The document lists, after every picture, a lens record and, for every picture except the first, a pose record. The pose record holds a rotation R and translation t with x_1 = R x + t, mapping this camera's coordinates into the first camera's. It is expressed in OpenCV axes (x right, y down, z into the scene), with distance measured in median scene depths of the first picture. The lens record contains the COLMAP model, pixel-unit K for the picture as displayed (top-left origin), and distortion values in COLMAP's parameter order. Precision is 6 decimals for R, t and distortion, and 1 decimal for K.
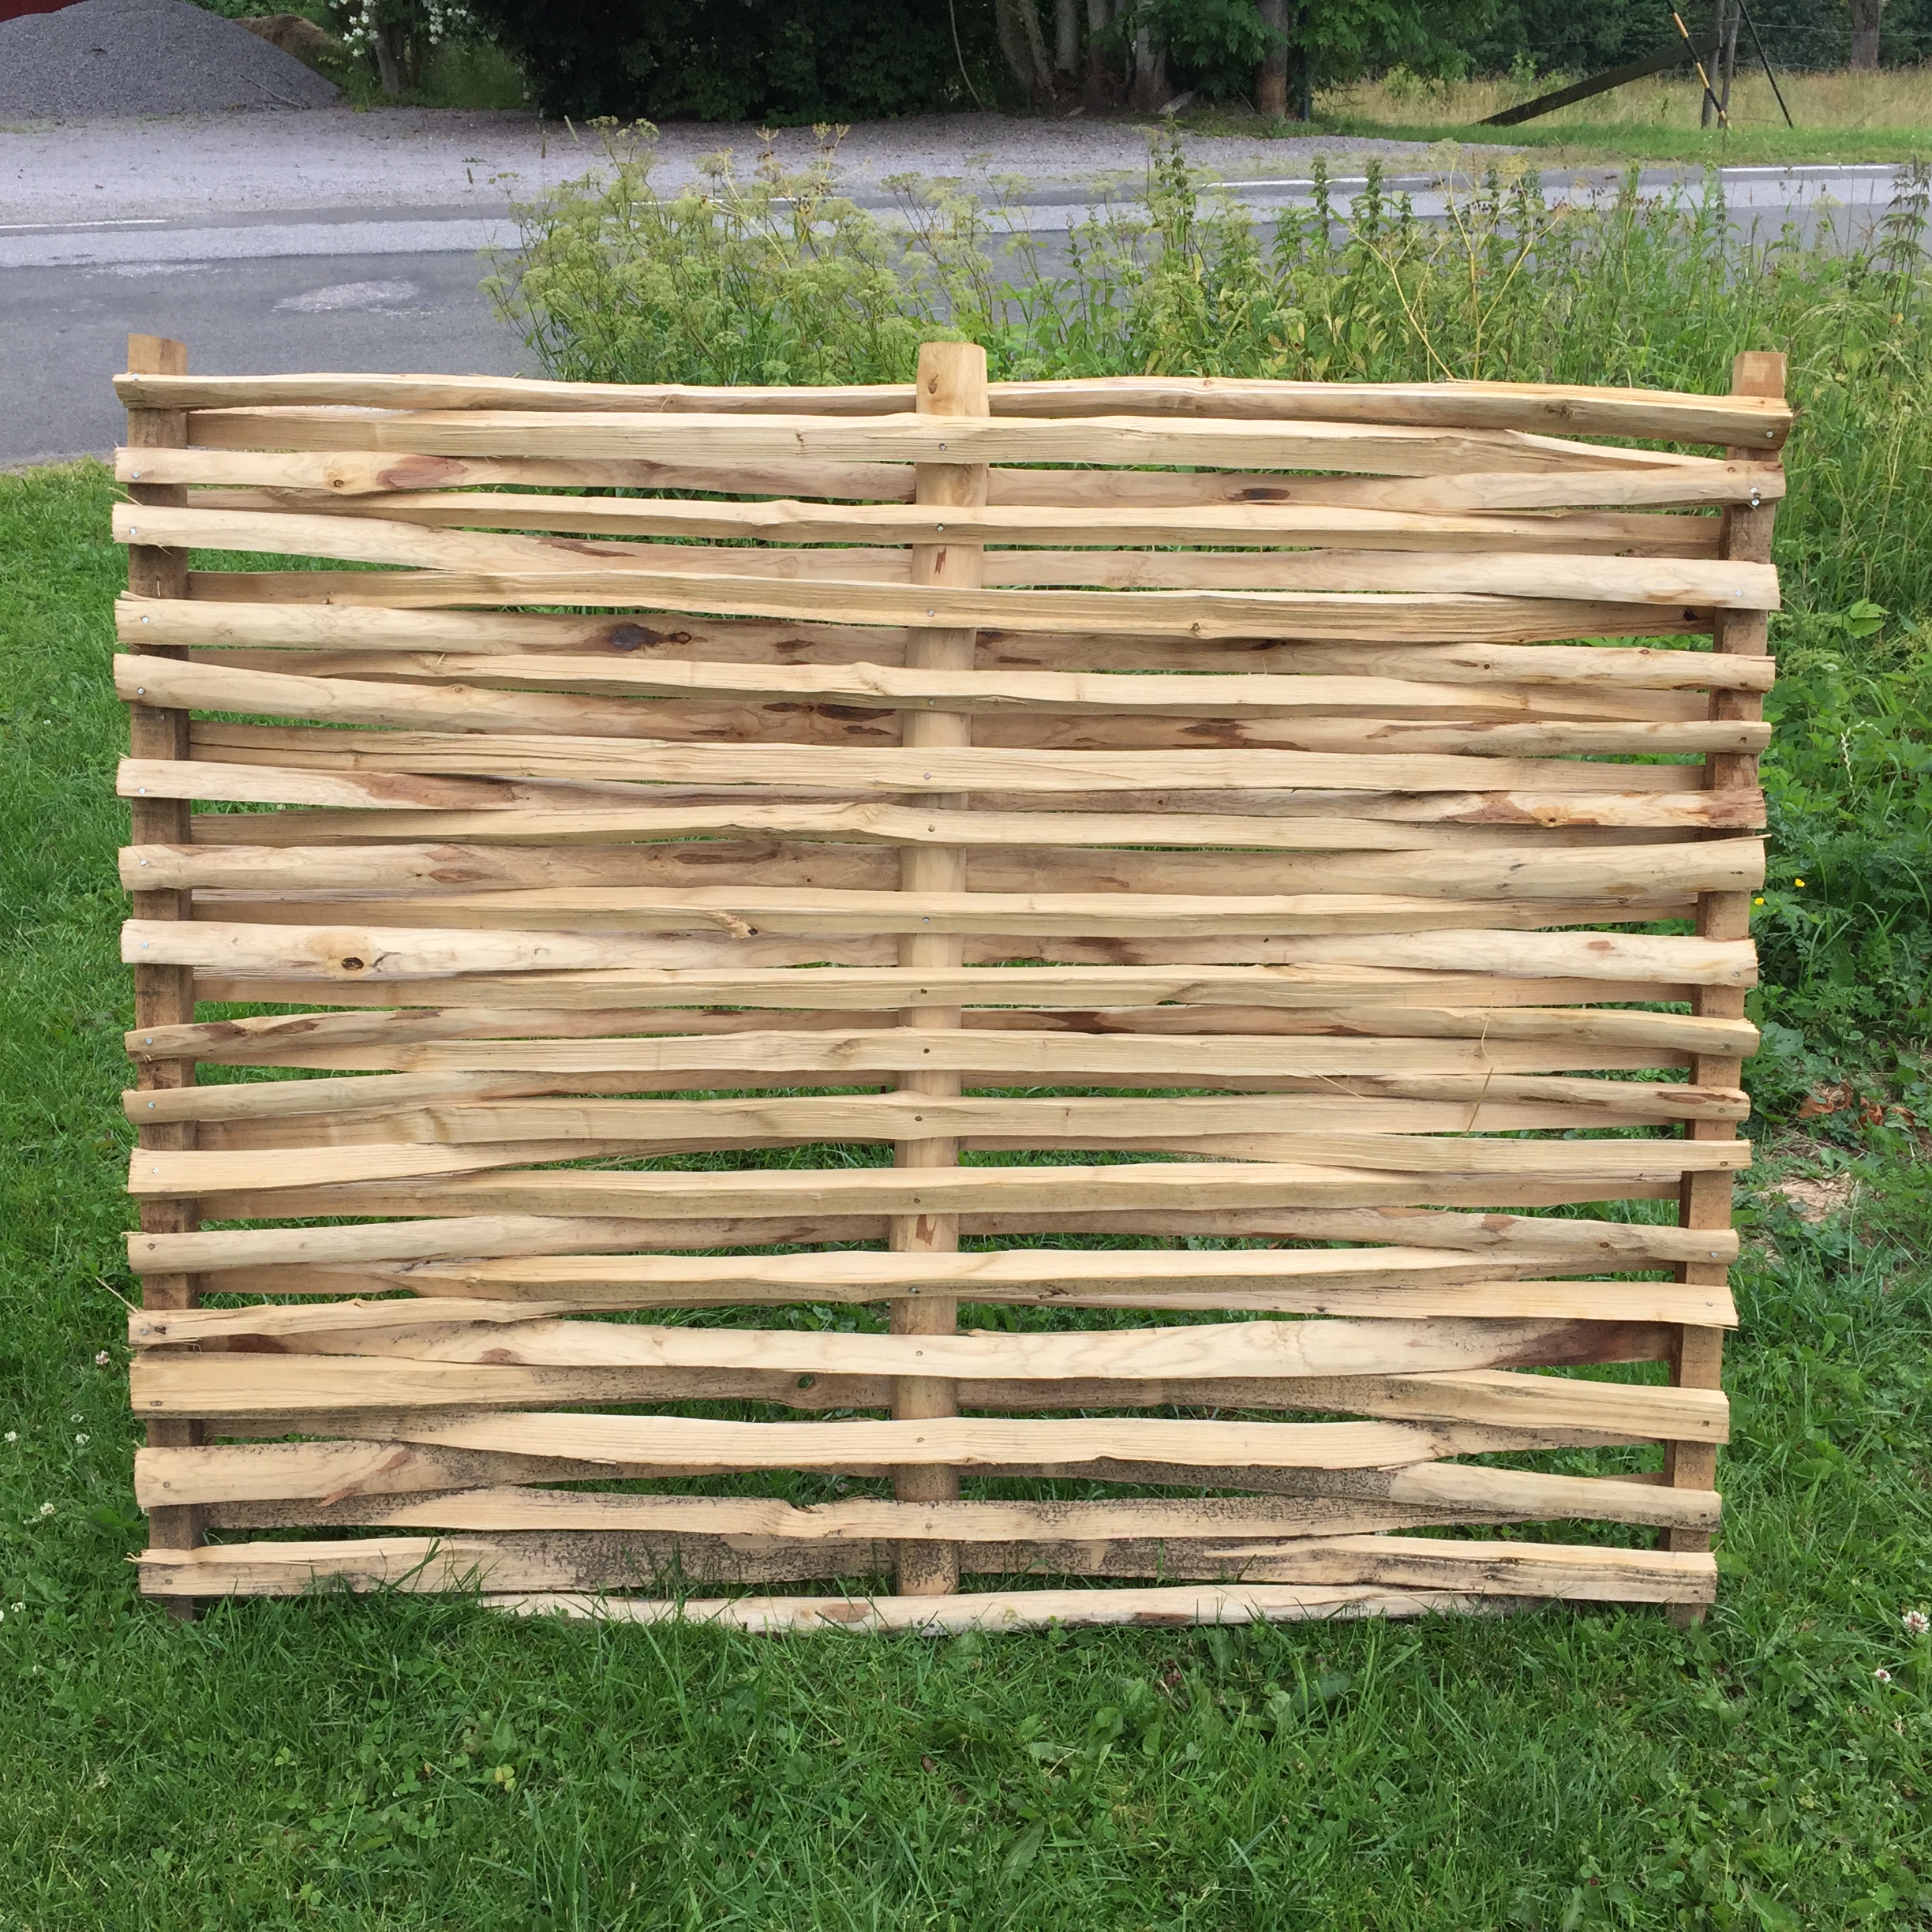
lens RADIAL K [[2206.9, 0, 975.2], [0, 2206.9, 966.9], [0, 0, 1]] dist [0.071116, -0.078054]
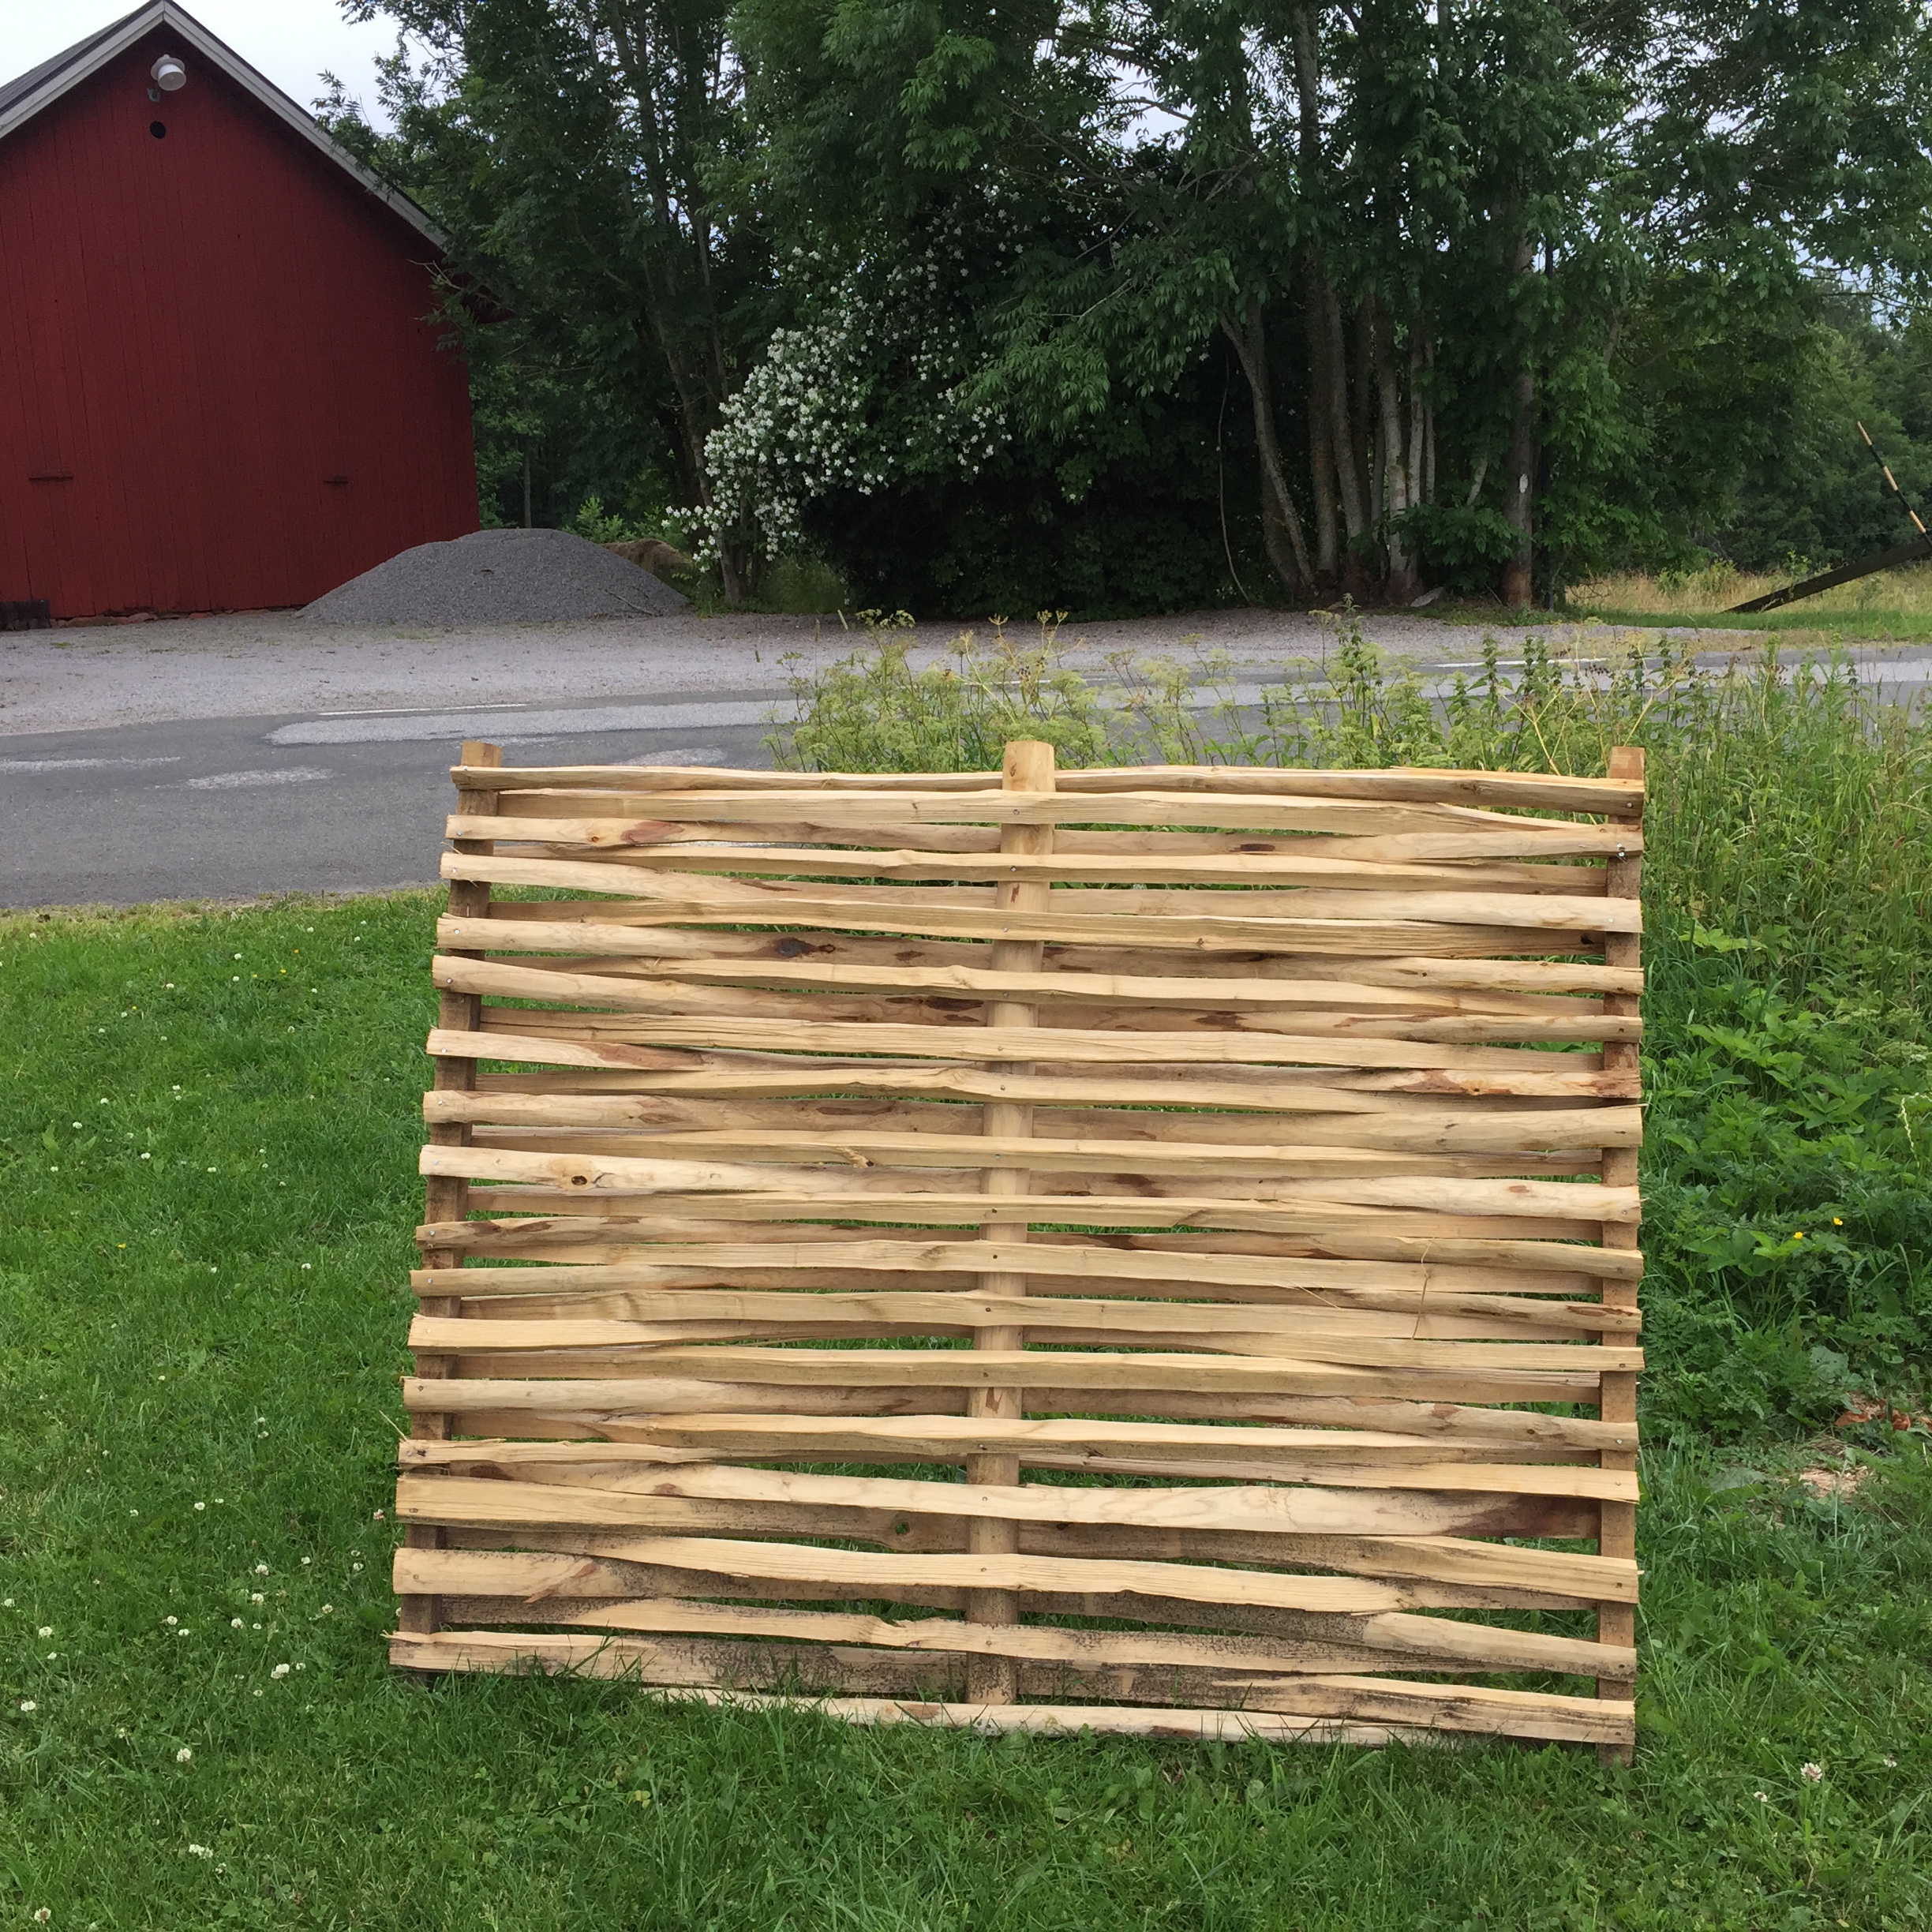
lens RADIAL K [[2206.9, 0, 975.2], [0, 2206.9, 966.9], [0, 0, 1]] dist [0.071116, -0.078054]
pose [[0.990650, 0.008901, -0.136136, 0.141732], [-0.036895, 0.978165, -0.204526, 0.136905], [0.131343, 0.207637, 0.969348, -0.308371]]
